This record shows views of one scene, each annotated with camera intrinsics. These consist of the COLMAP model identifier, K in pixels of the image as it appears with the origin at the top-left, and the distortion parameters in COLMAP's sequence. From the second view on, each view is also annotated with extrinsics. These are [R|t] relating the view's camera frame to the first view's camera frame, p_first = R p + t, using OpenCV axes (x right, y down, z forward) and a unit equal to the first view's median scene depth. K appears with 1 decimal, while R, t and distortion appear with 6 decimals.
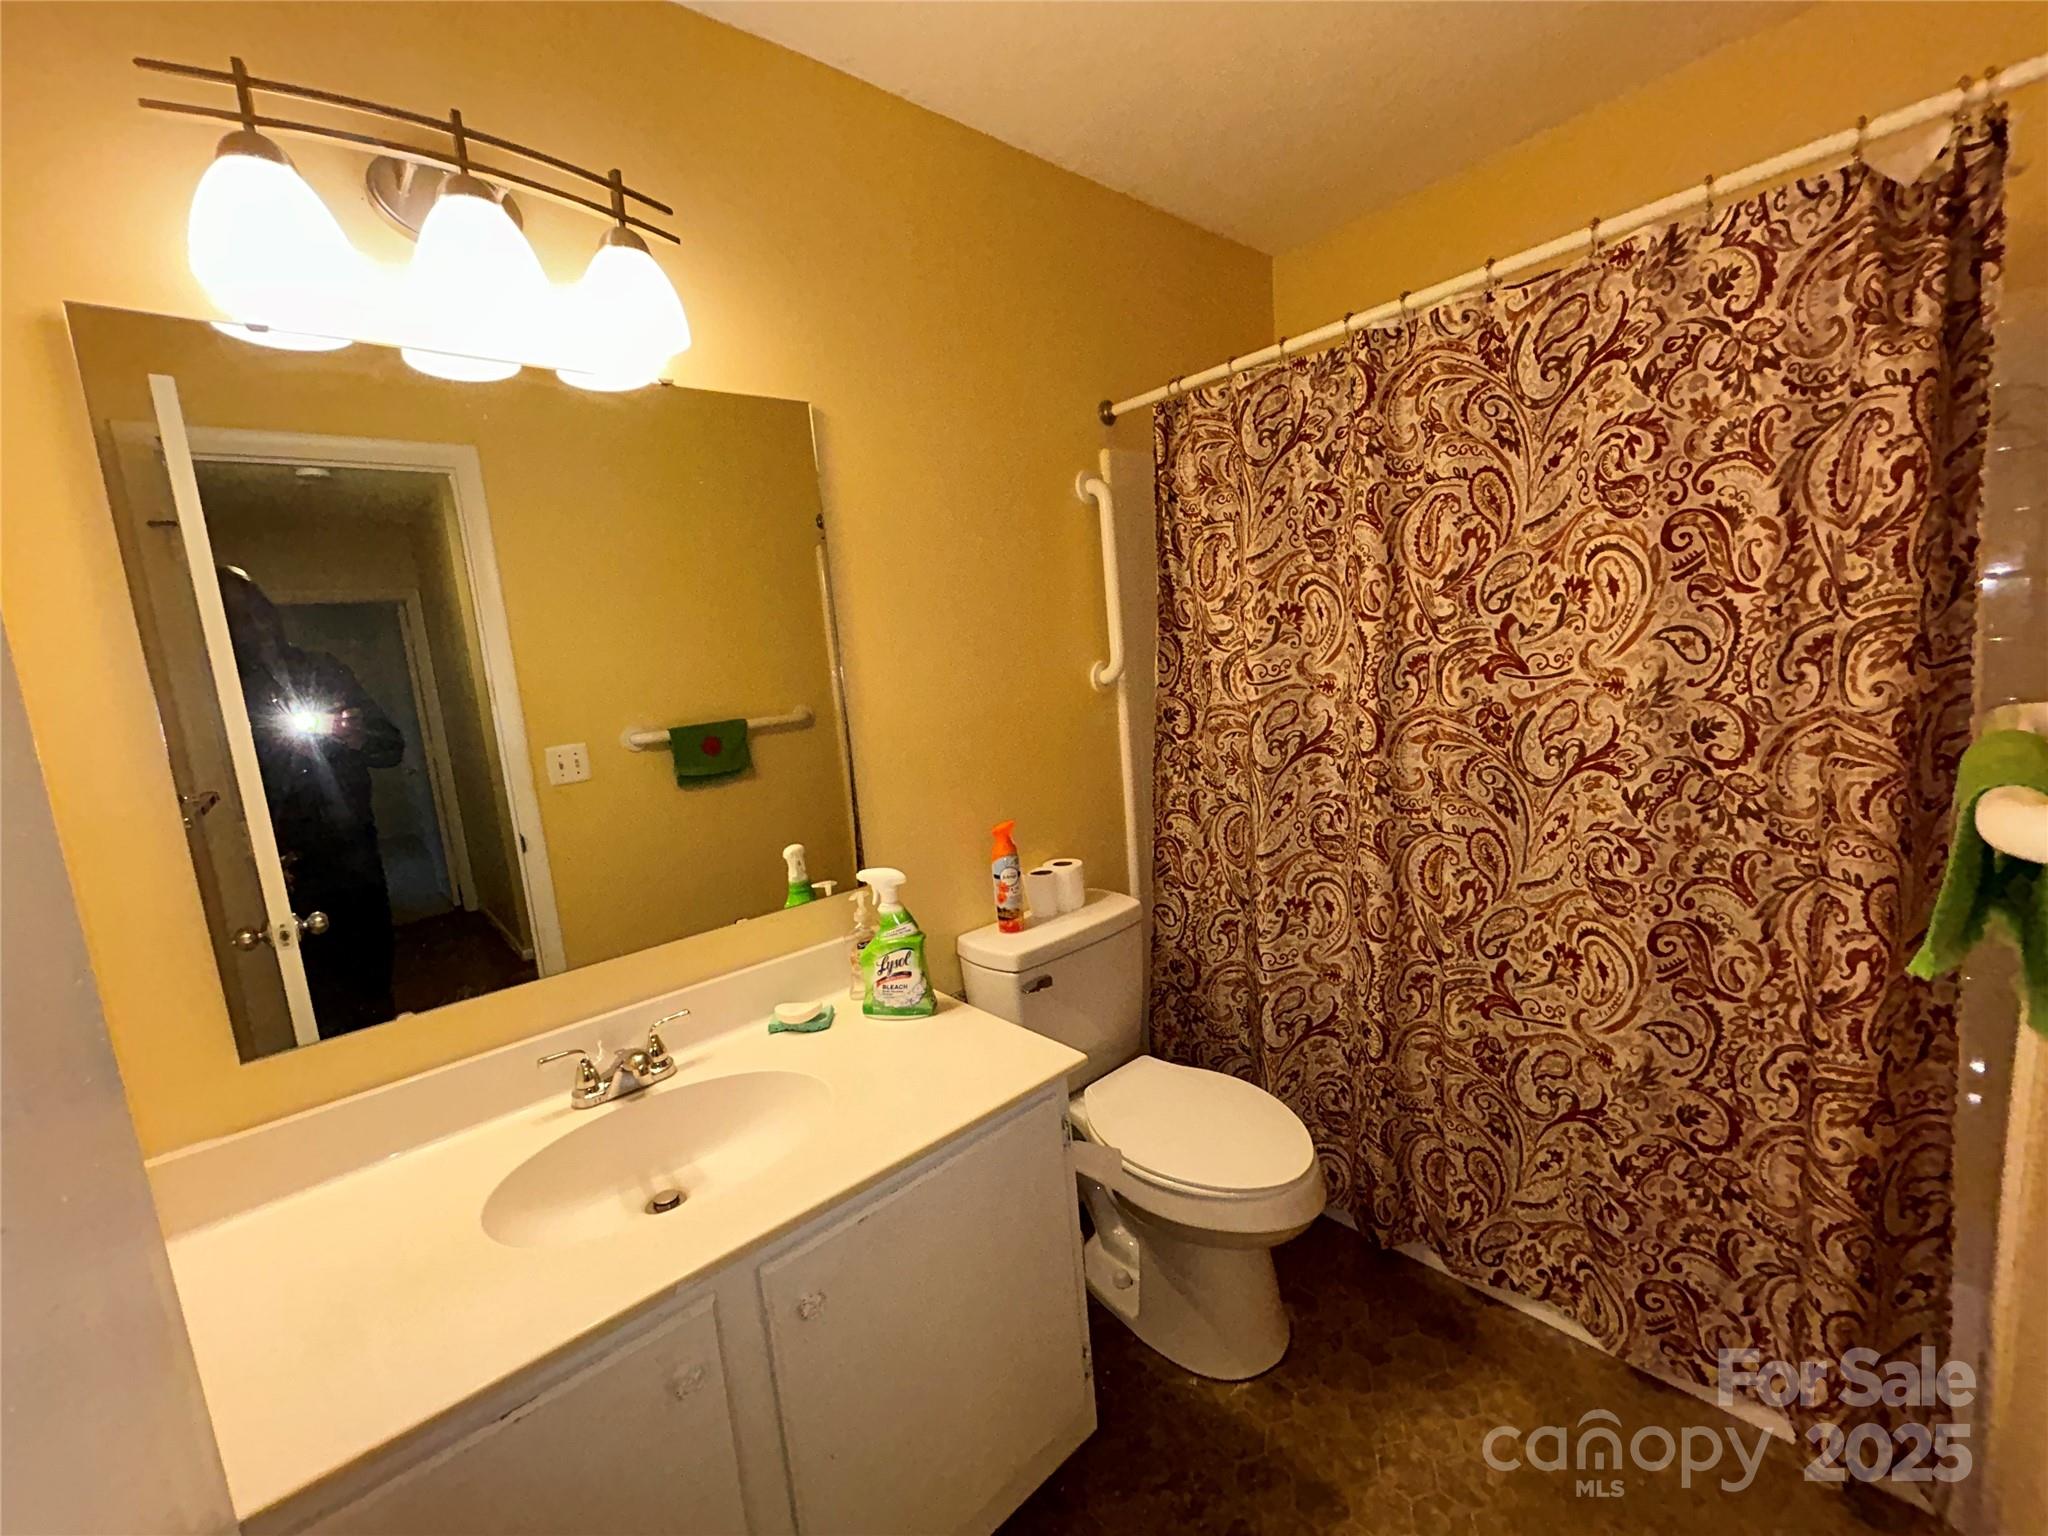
lens RADIAL K [[833.5, 0, 1009.9], [0, 833.5, 768.0], [0, 0, 1]] dist [-0.003380, 0.000596]
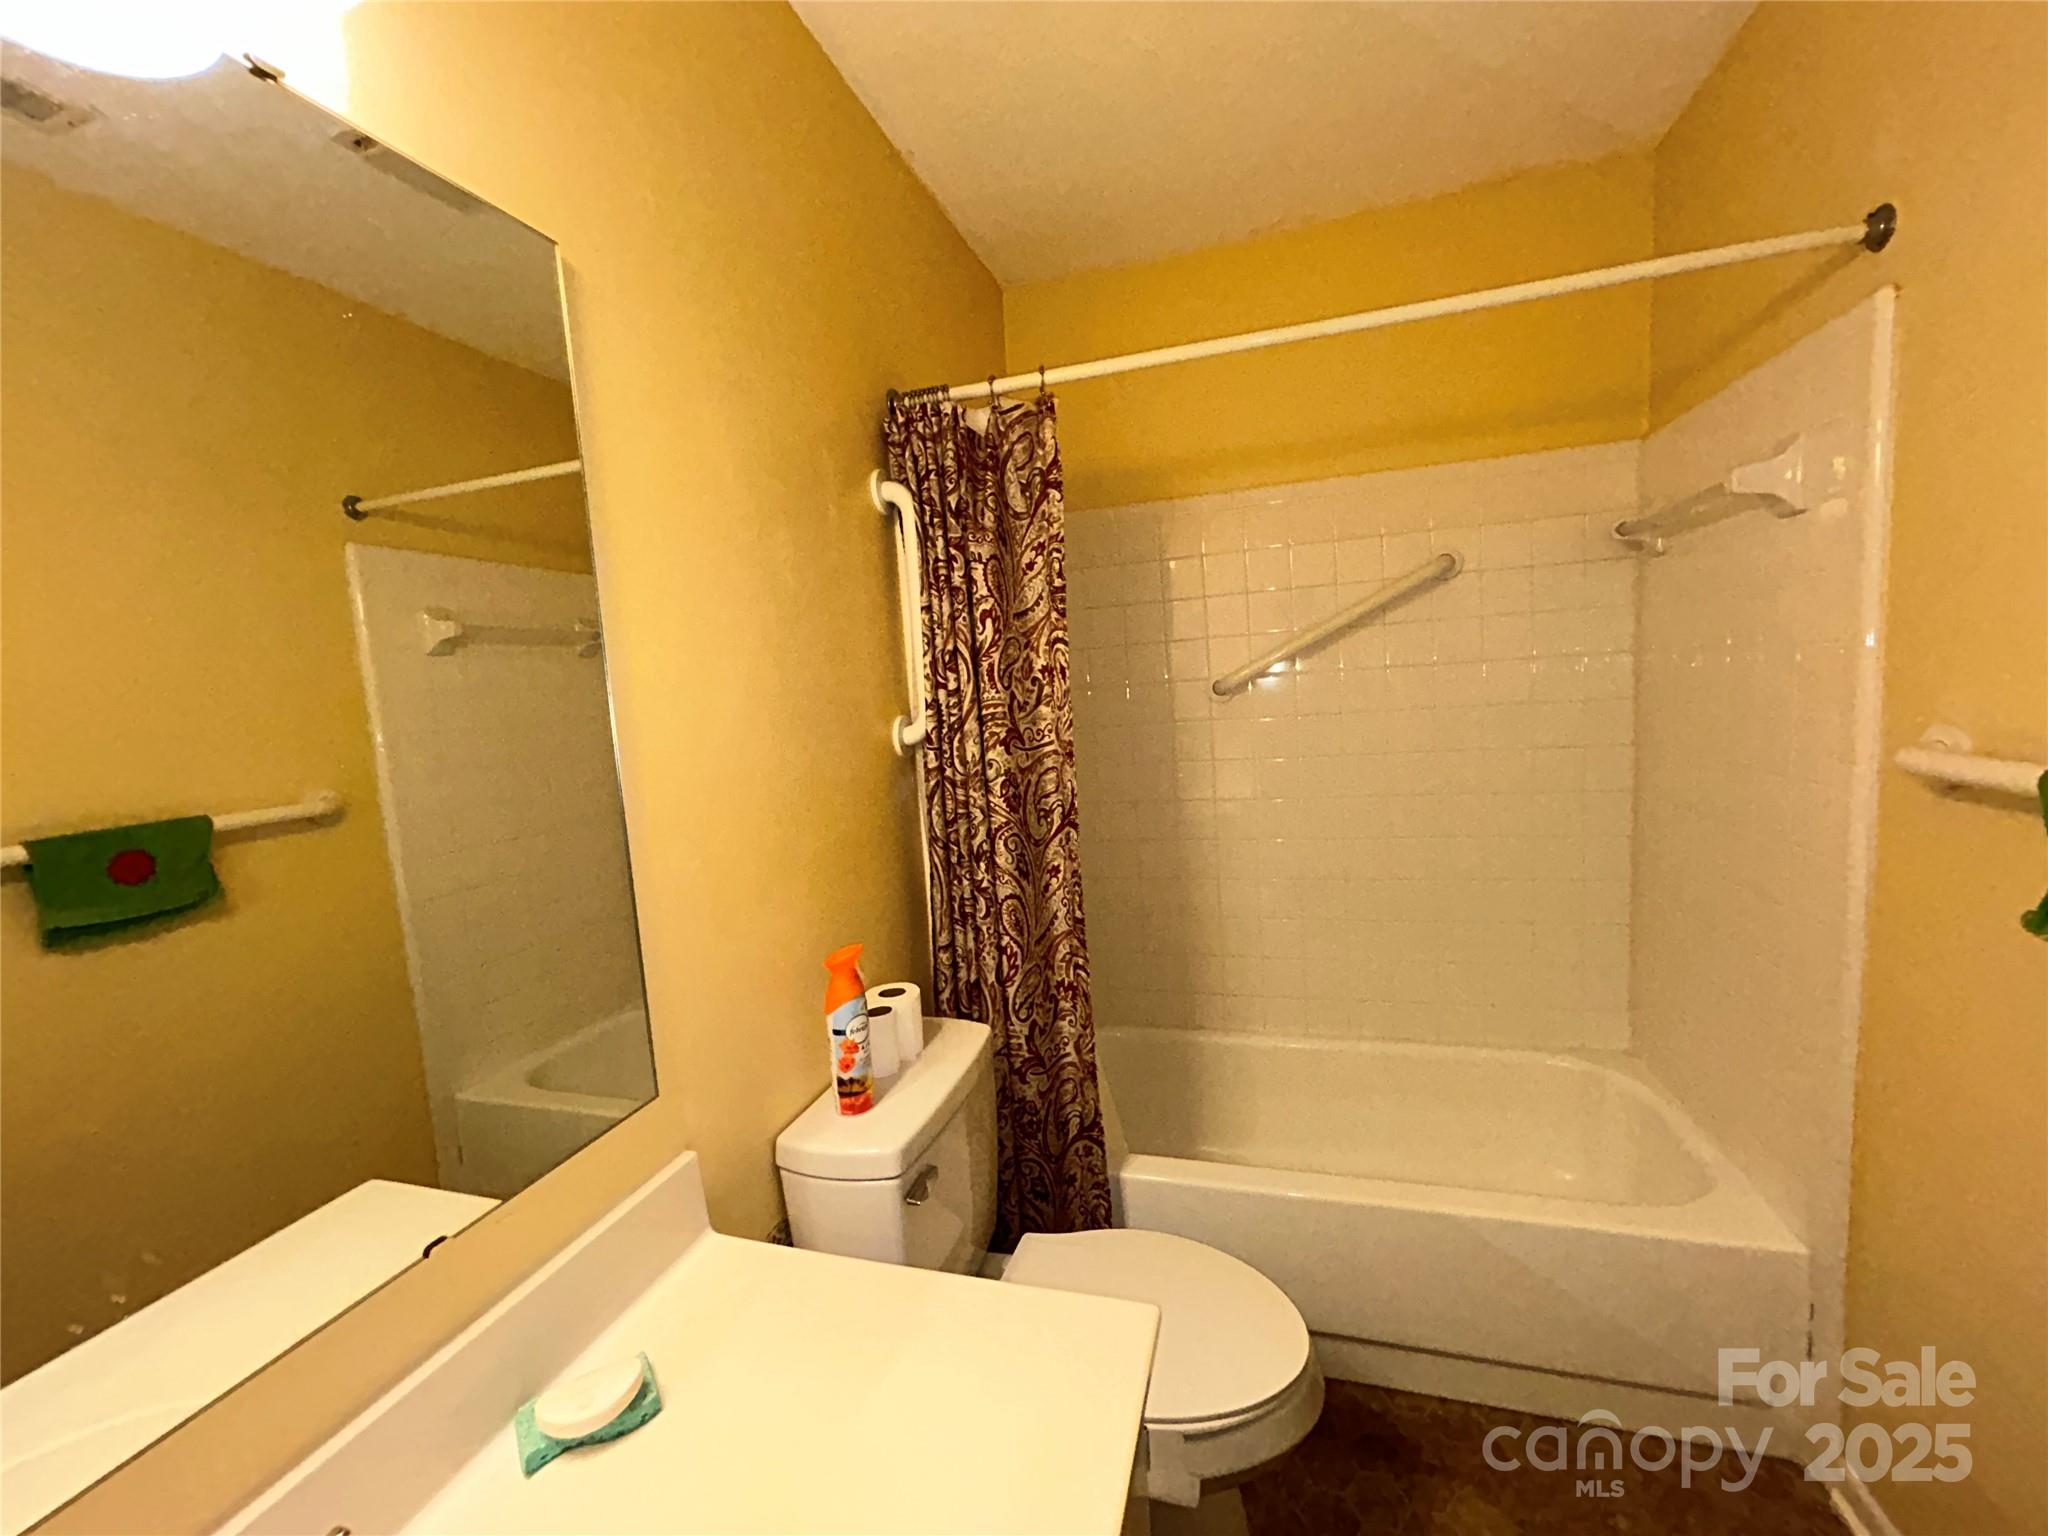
lens RADIAL K [[833.5, 0, 1025.7], [0, 833.5, 769.3], [0, 0, 1]] dist [-0.003380, 0.000596]
pose [[0.845749, -0.019643, 0.533220, -0.317831], [0.066014, 0.995497, -0.068033, -0.031418], [-0.529482, 0.092739, 0.843237, 0.453246]]
